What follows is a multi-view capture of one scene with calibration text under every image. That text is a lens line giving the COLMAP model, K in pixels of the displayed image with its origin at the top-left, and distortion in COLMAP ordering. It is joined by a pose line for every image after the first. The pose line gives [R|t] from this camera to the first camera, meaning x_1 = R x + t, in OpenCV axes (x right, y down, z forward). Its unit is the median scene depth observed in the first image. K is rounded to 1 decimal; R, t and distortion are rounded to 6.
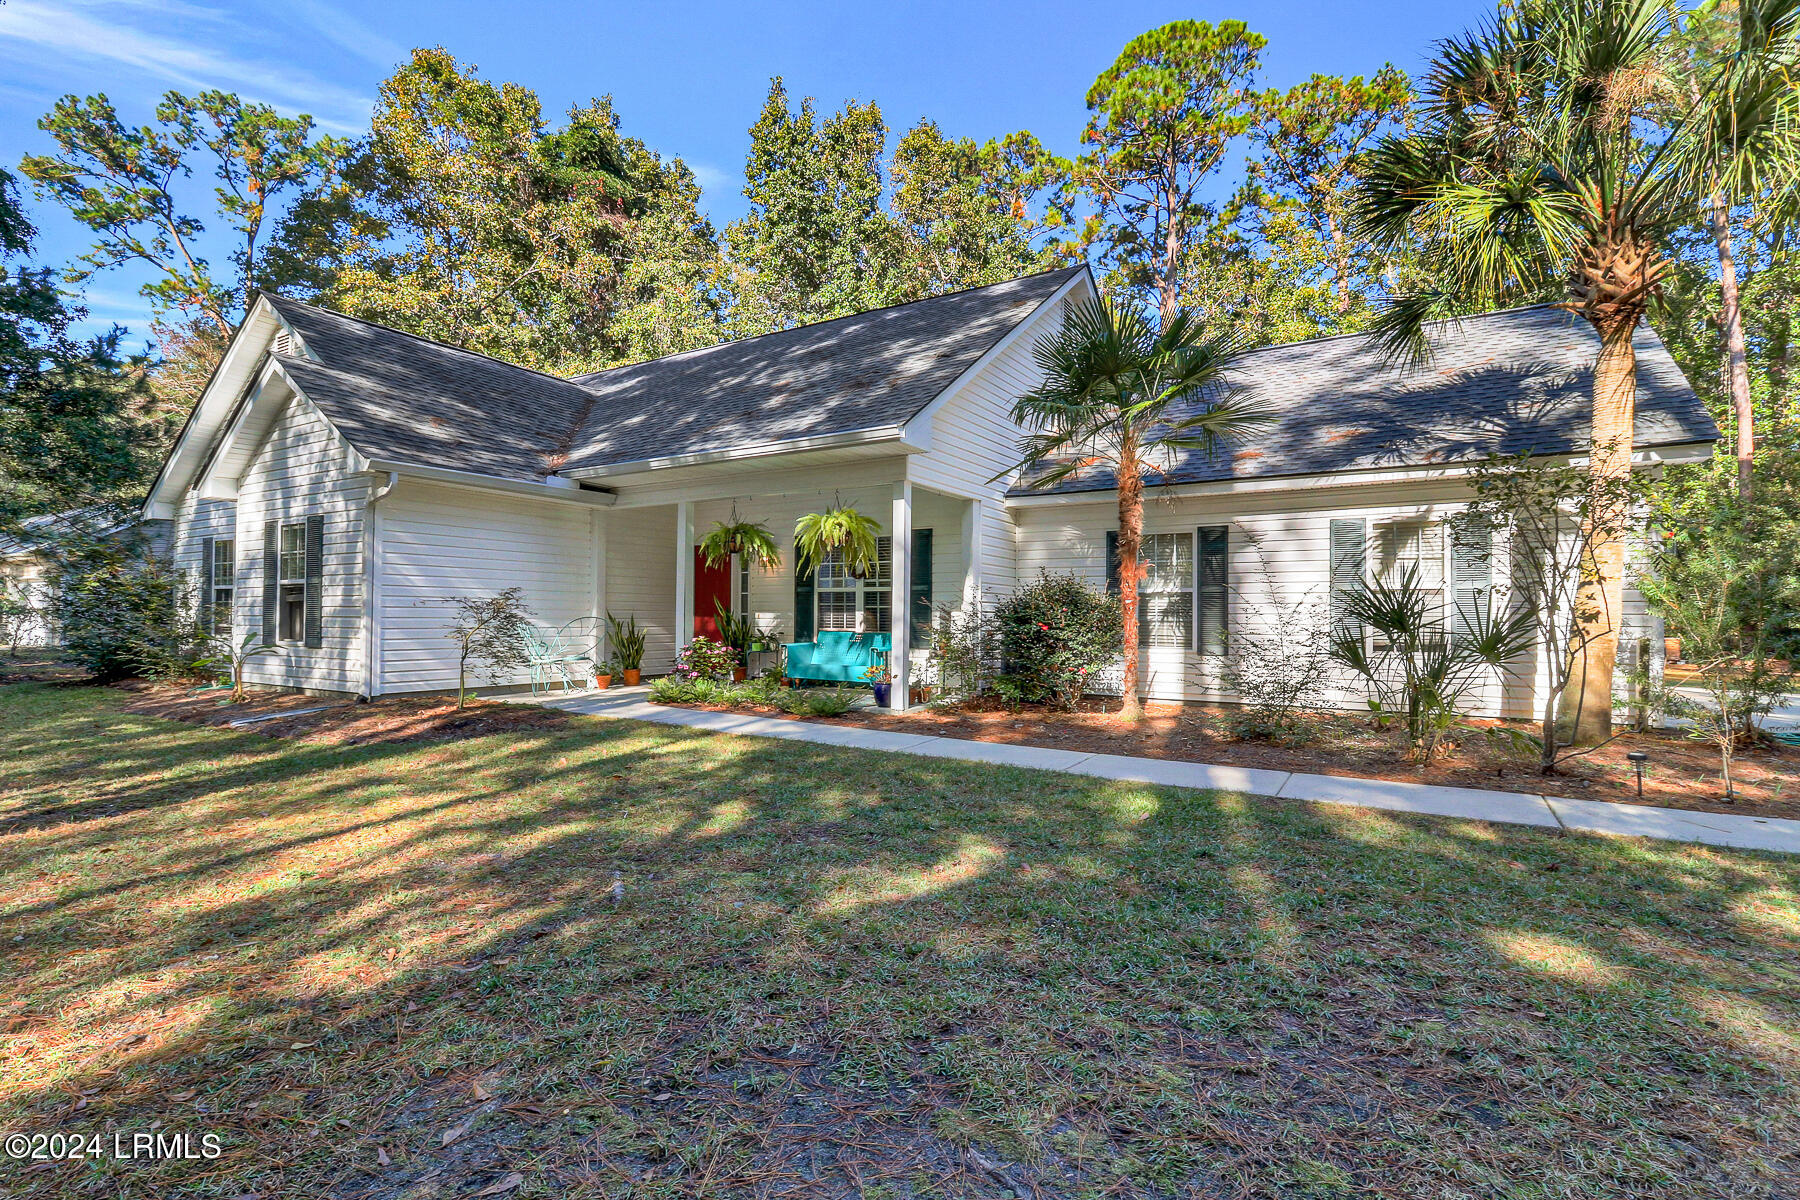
lens RADIAL K [[834.9, 0, 906.4], [0, 834.9, 607.5], [0, 0, 1]] dist [0.000800, -0.000040]
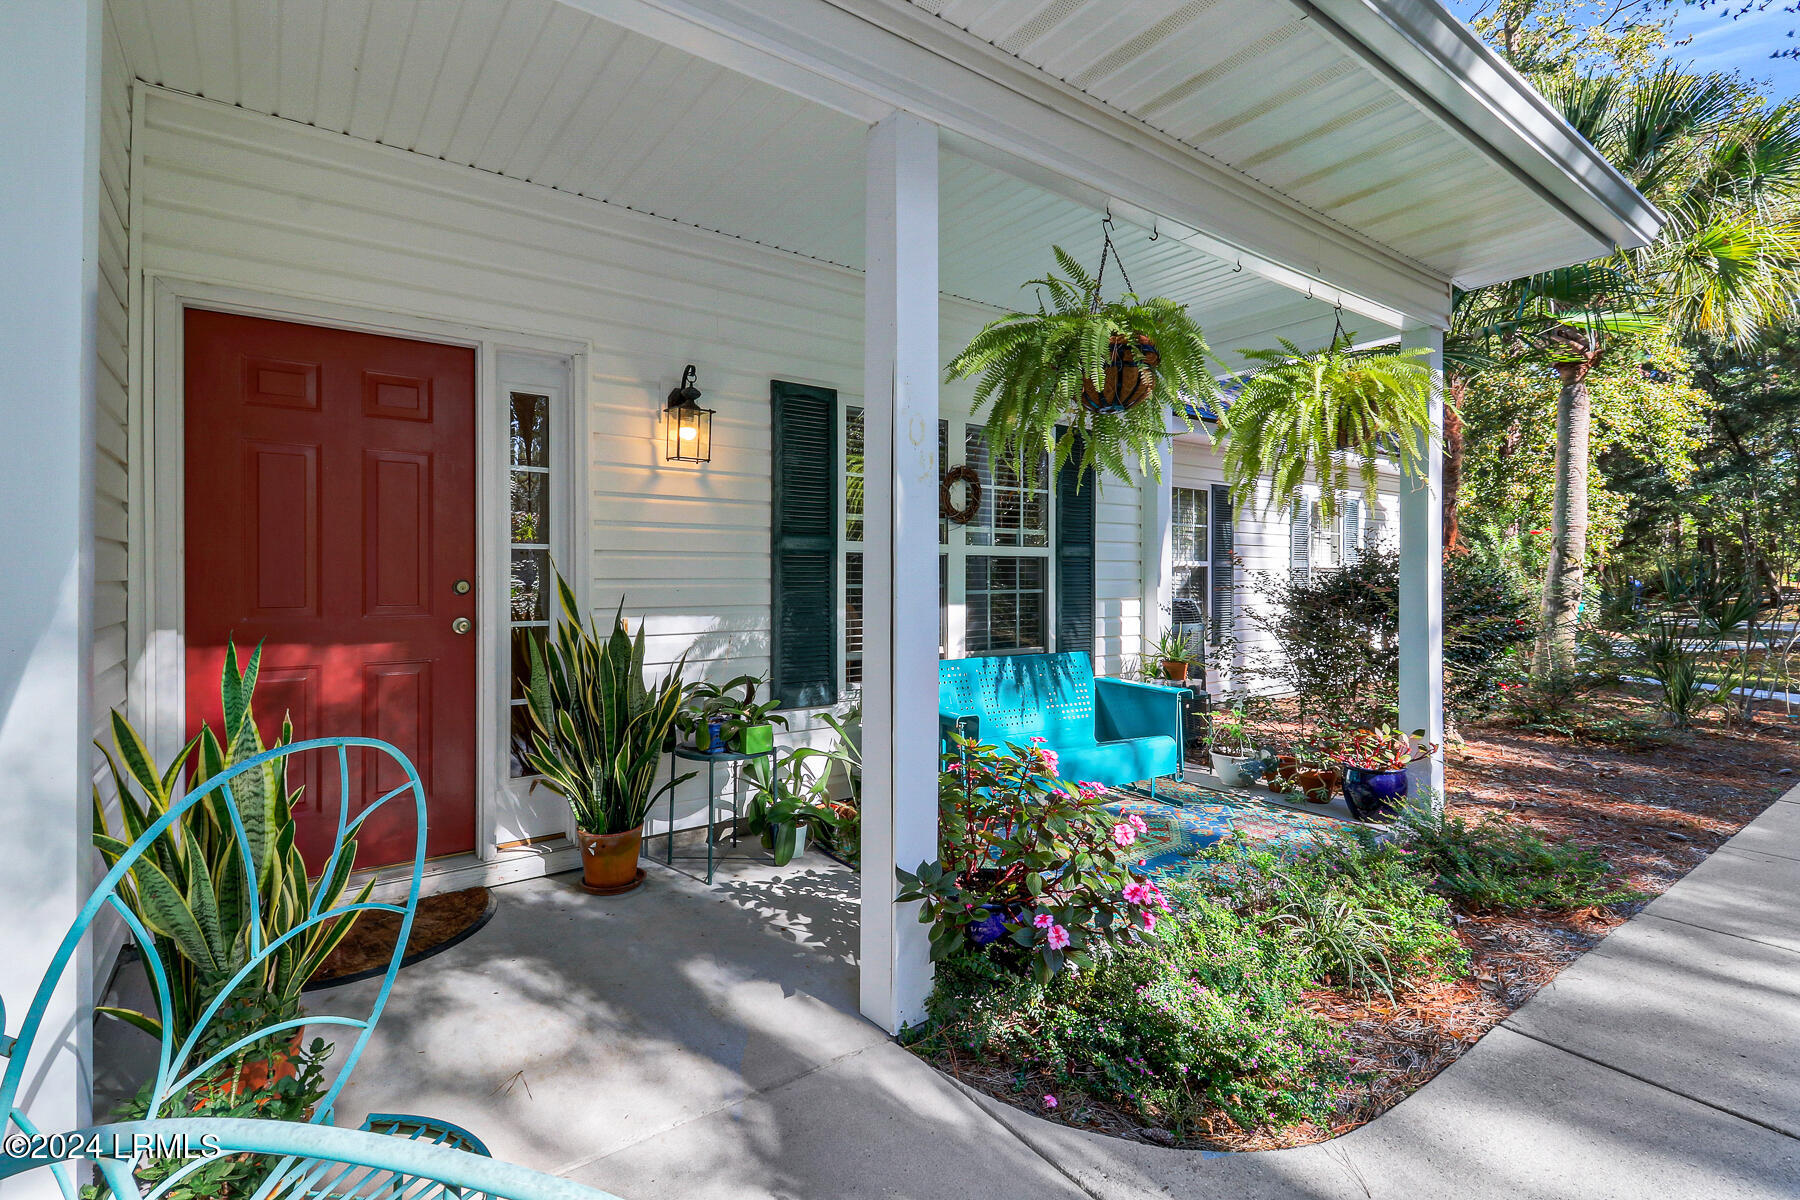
lens RADIAL K [[837.4, 0, 905.5], [0, 837.4, 582.4], [0, 0, 1]] dist [0.002714, 0.000599]
pose [[0.365049, -0.010596, 0.930928, -0.432761], [-0.007479, 0.999870, 0.014314, -0.011407], [-0.930958, -0.012188, 0.364922, 0.850374]]
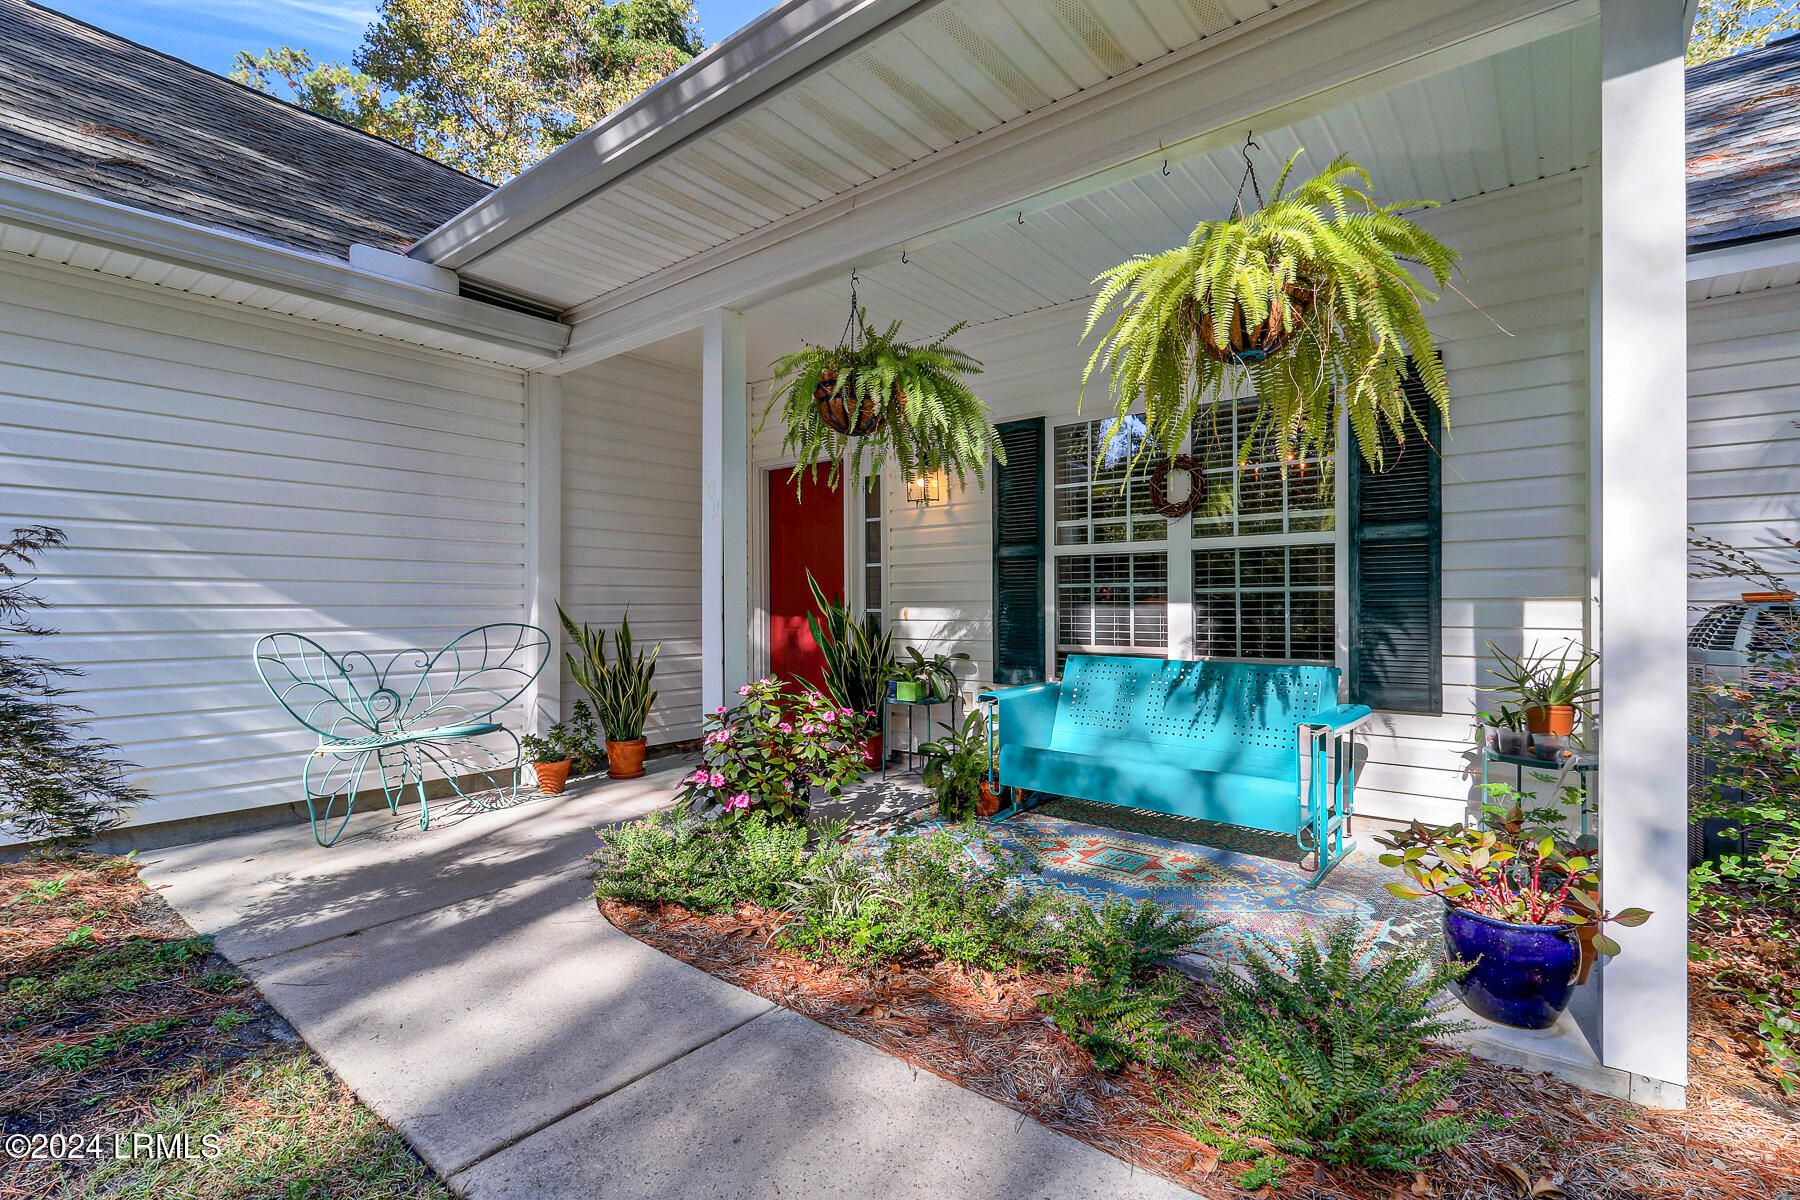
lens RADIAL K [[834.9, 0, 906.4], [0, 834.9, 607.5], [0, 0, 1]] dist [0.000800, -0.000040]
pose [[0.992234, -0.009235, -0.124040, -0.128550], [0.010881, 0.999861, 0.012599, 0.000422], [0.123906, -0.013851, 0.992197, 0.590659]]
